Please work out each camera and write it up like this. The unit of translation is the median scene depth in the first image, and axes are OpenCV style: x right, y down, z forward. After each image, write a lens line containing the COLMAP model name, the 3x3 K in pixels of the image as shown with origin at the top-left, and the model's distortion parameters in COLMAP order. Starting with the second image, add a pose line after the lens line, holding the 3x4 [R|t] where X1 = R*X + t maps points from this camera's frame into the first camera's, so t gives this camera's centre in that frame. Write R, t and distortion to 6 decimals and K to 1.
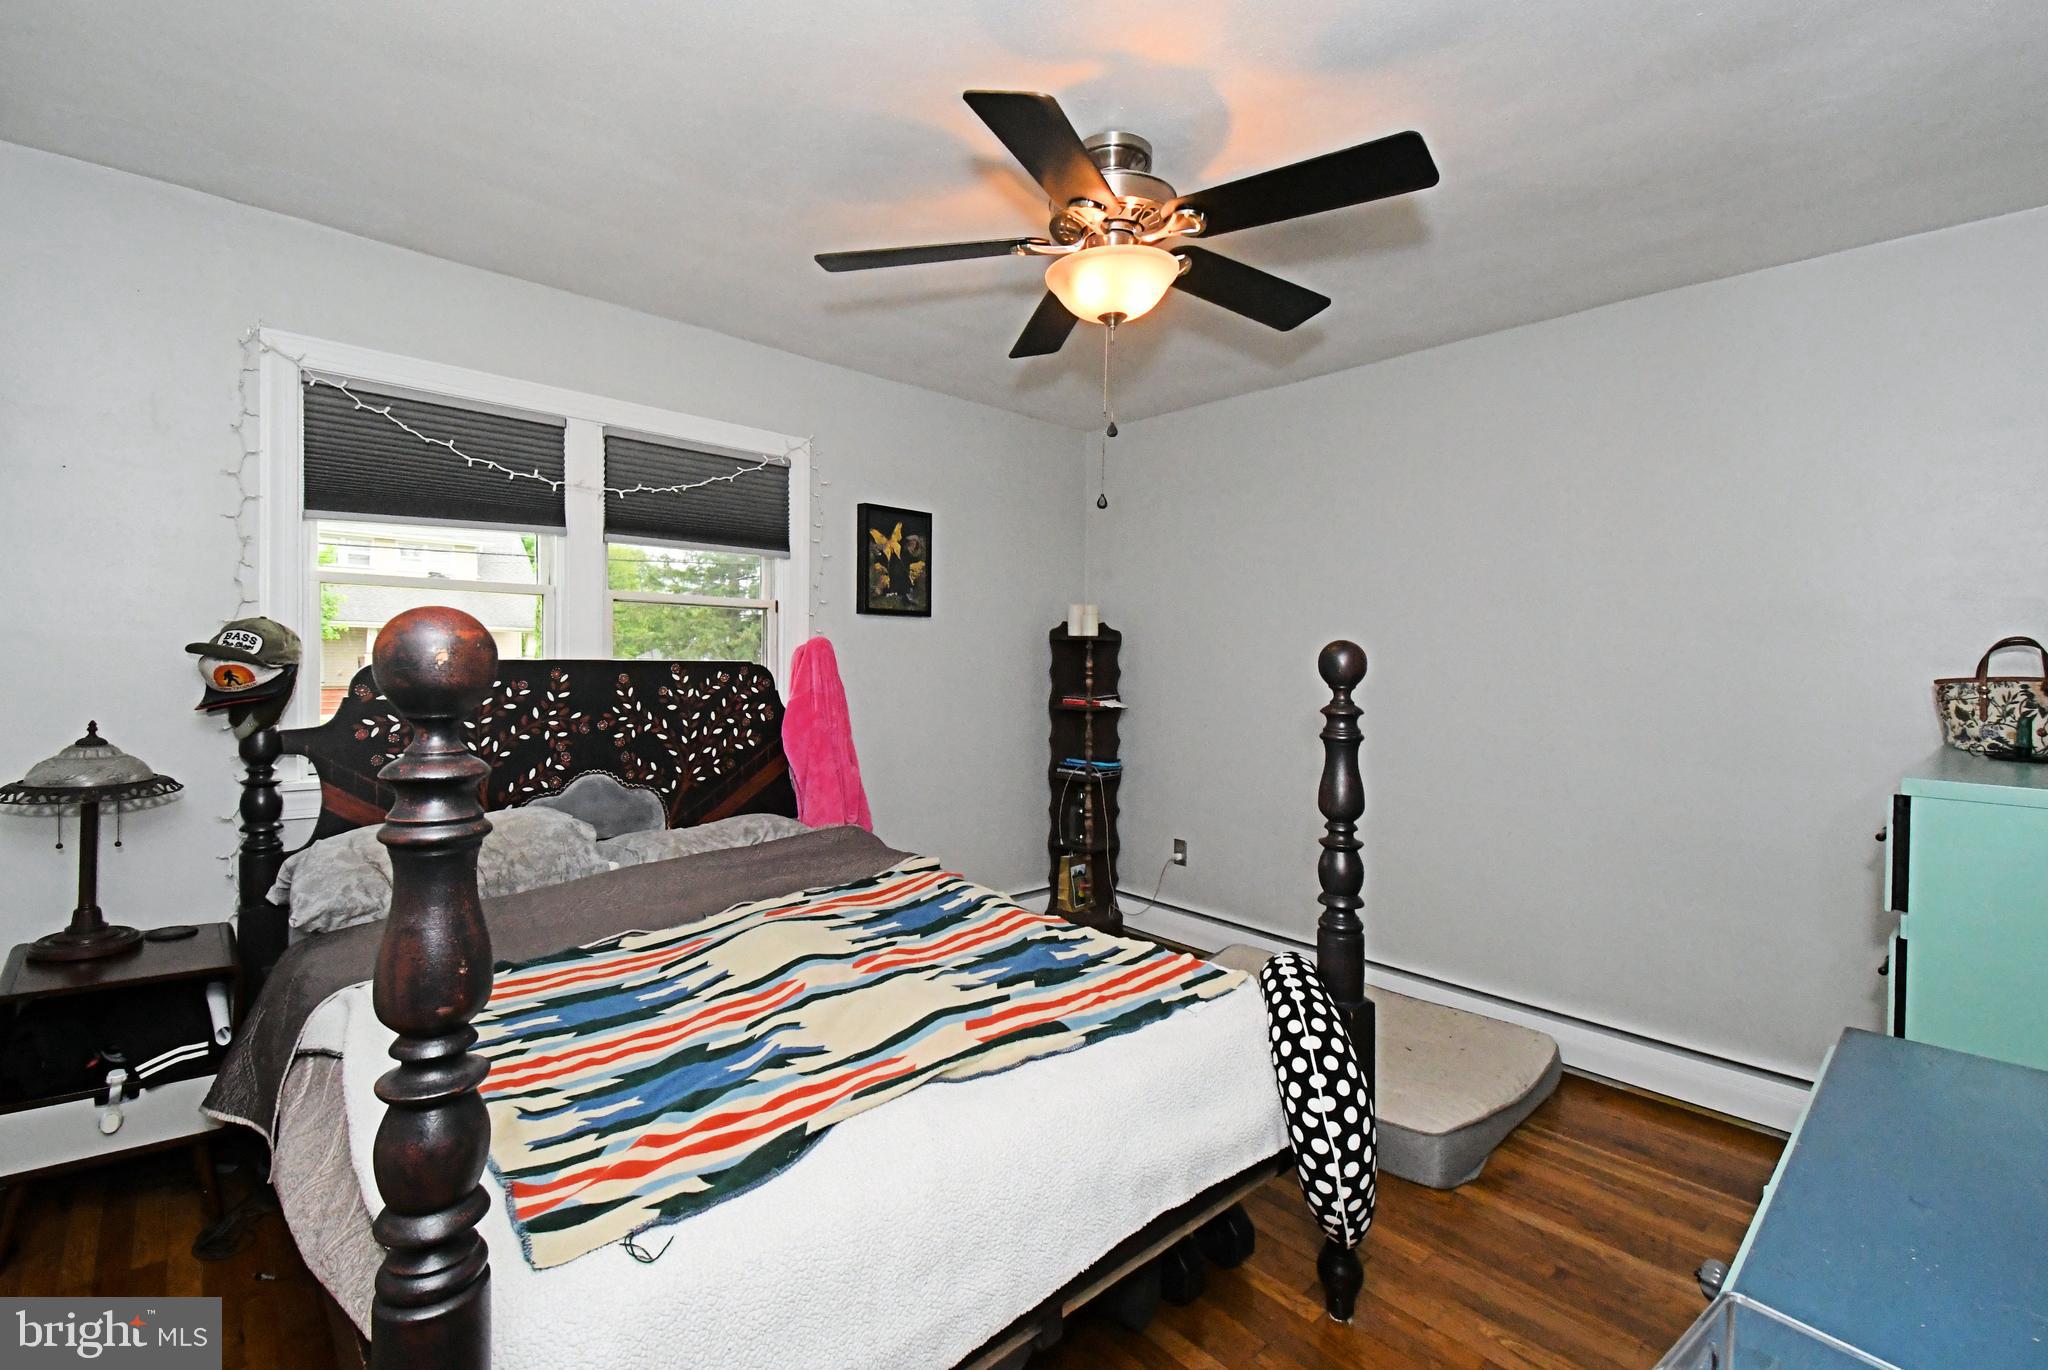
lens RADIAL K [[873.4, 0, 1024.0], [0, 873.4, 685.0], [0, 0, 1]] dist [0.021362, -0.000003]
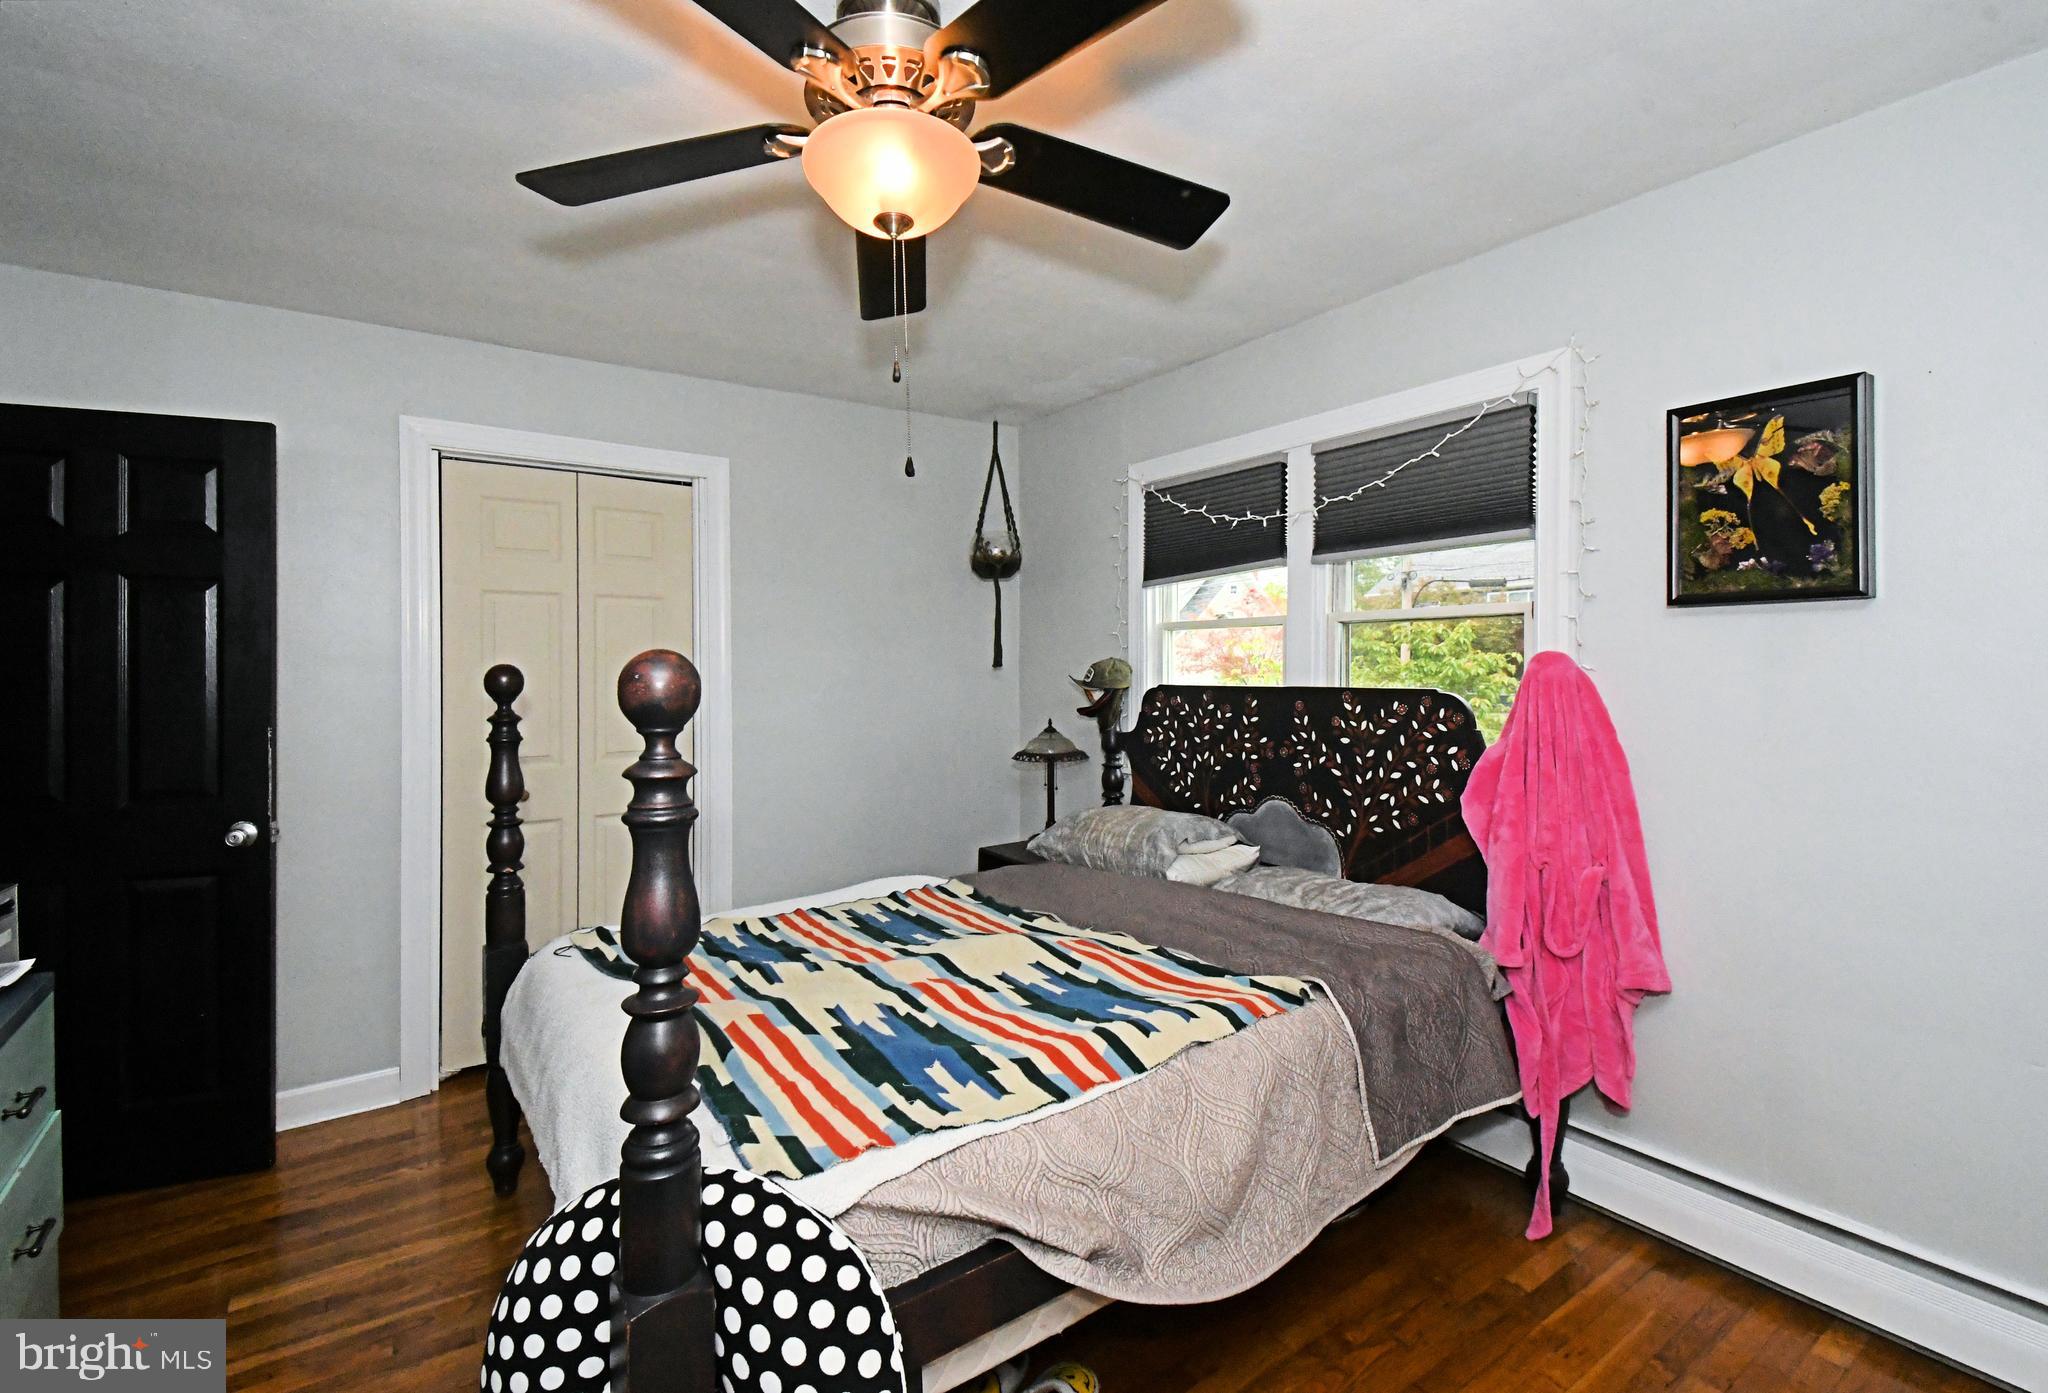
lens RADIAL K [[934.5, 0, 1024.0], [0, 934.5, 696.5], [0, 0, 1]] dist [0.022045, -0.000088]
pose [[-0.137067, 0.010612, -0.990505, 0.592061], [-0.035453, 0.999249, 0.015612, -0.022666], [0.989927, 0.037257, -0.136588, 0.833122]]
